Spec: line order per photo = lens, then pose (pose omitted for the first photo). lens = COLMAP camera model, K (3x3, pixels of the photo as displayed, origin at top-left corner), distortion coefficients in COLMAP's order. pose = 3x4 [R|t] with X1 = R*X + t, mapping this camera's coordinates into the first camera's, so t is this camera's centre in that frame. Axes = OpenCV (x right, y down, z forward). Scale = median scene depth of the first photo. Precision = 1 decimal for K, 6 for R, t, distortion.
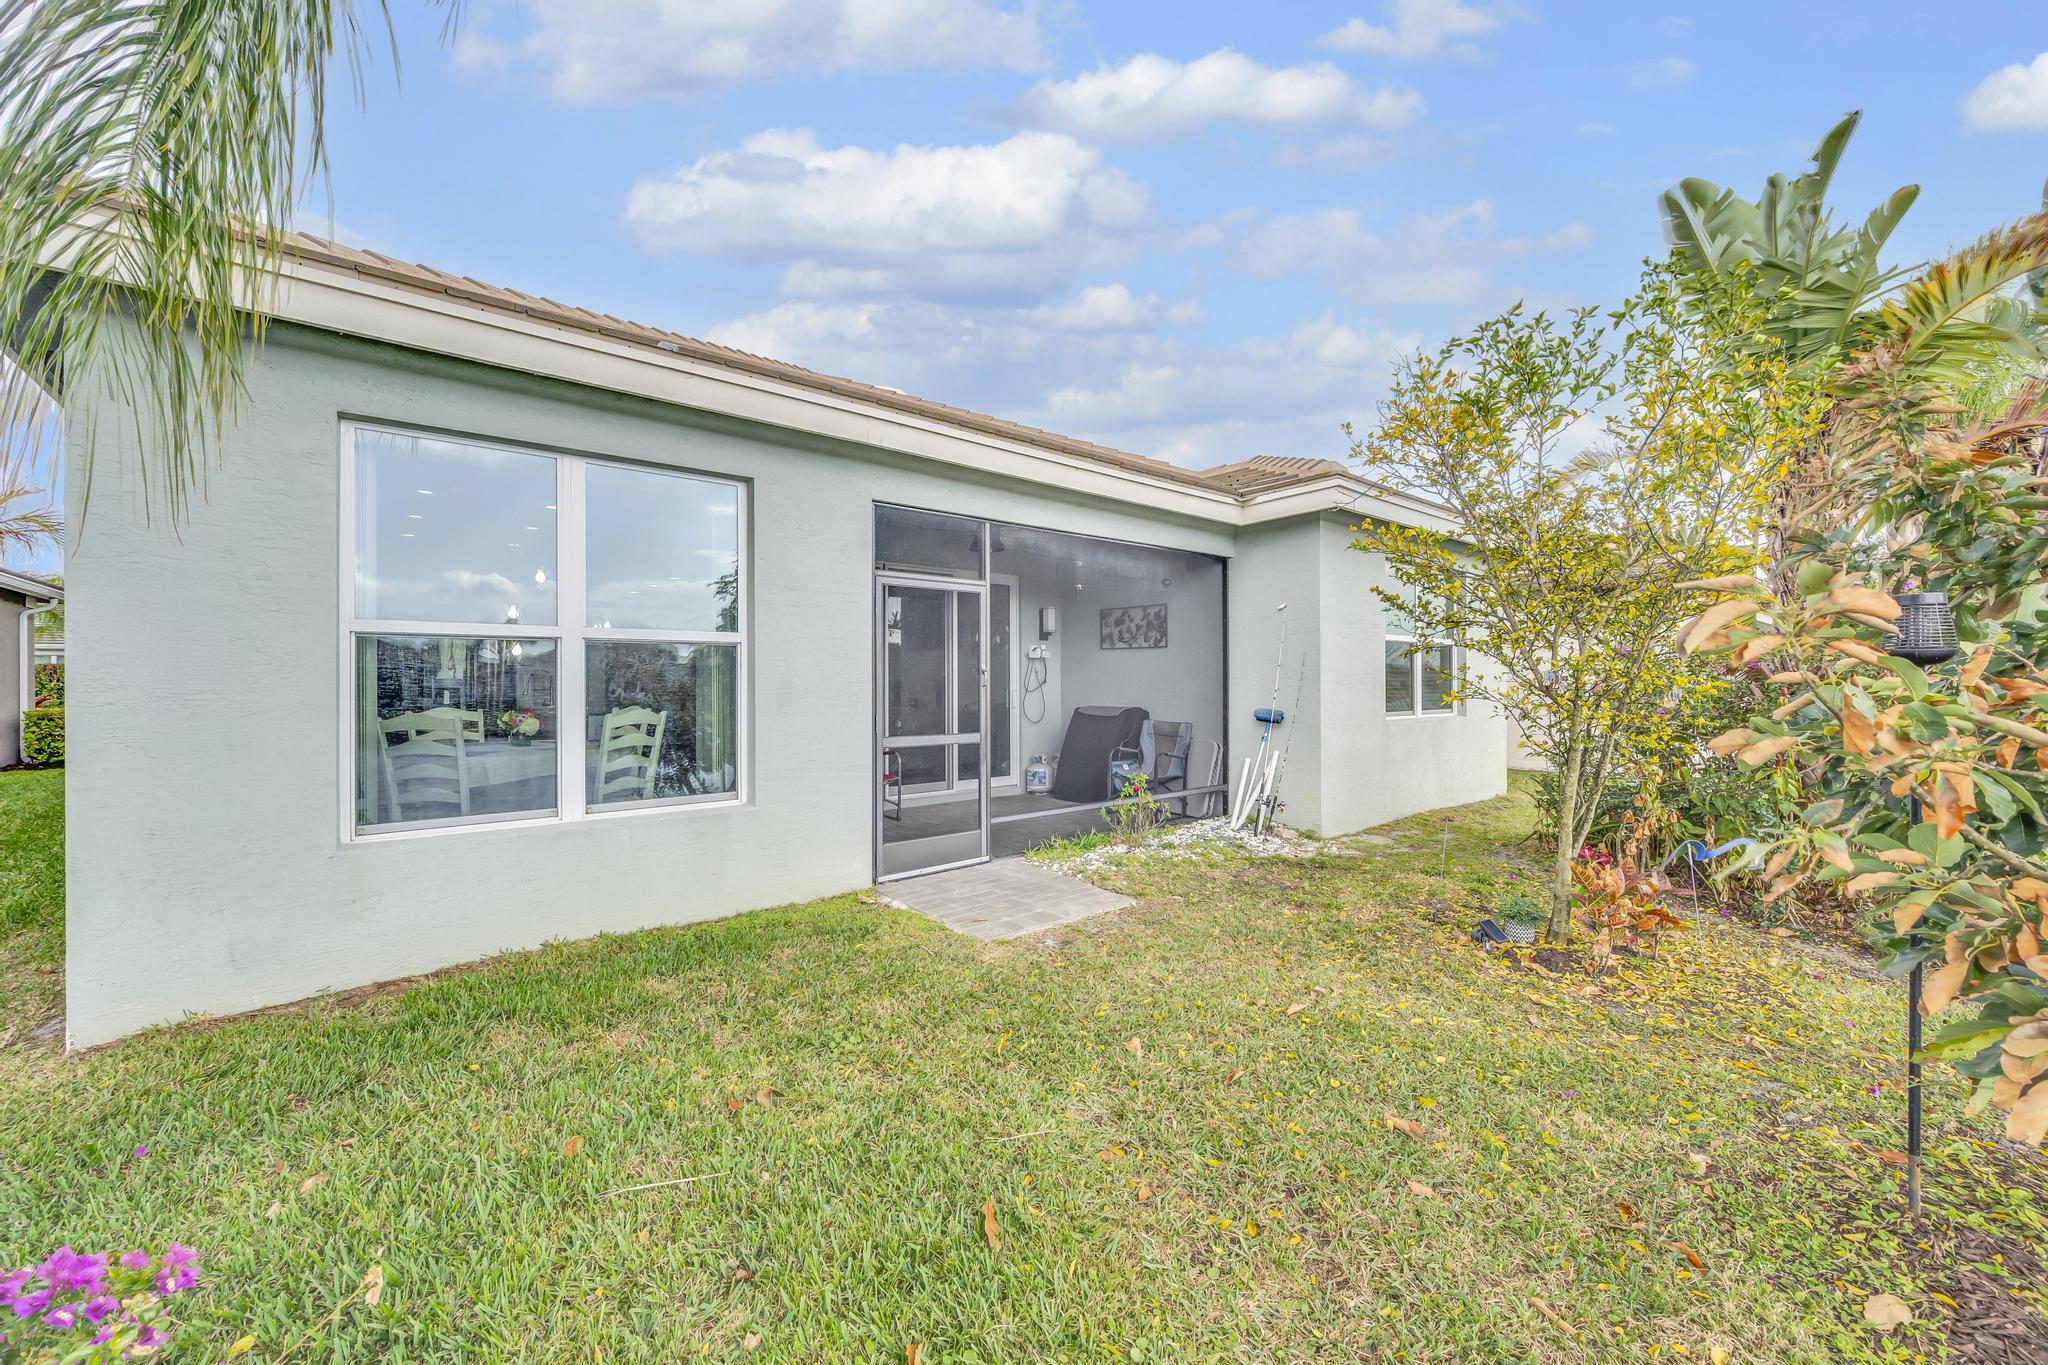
lens RADIAL K [[819.1, 0, 1031.0], [0, 819.1, 680.7], [0, 0, 1]] dist [0.000526, 0.000038]
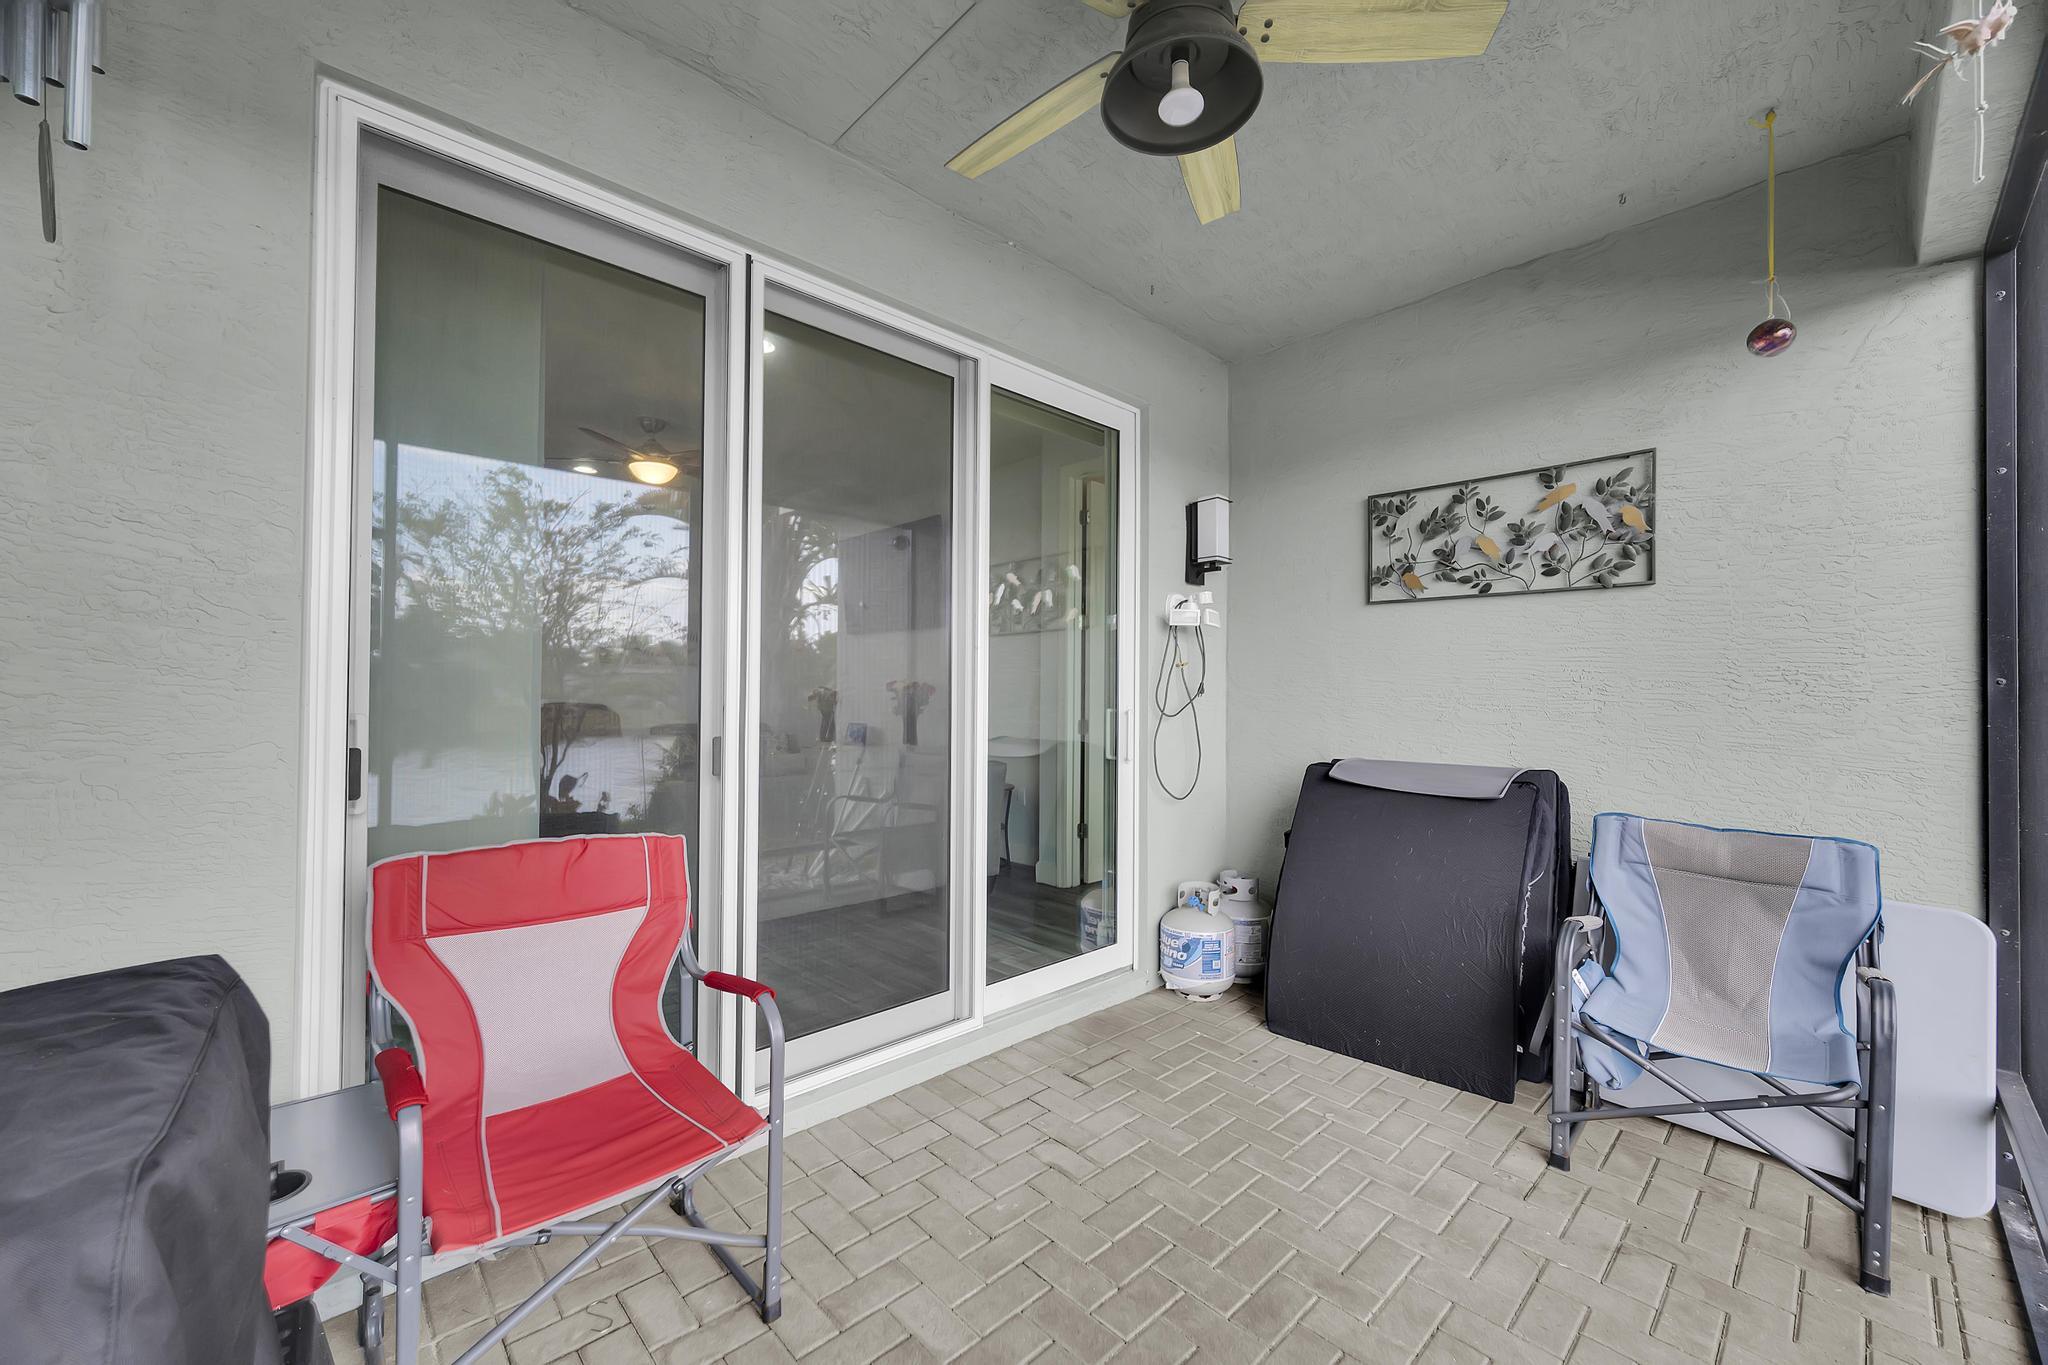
lens RADIAL K [[819.1, 0, 1020.8], [0, 819.1, 688.2], [0, 0, 1]] dist [0.000526, 0.000038]
pose [[0.998614, 0.007036, 0.052166, -0.086243], [-0.006908, 0.999973, -0.002640, 0.001523], [-0.052183, 0.002276, 0.998635, 0.611297]]
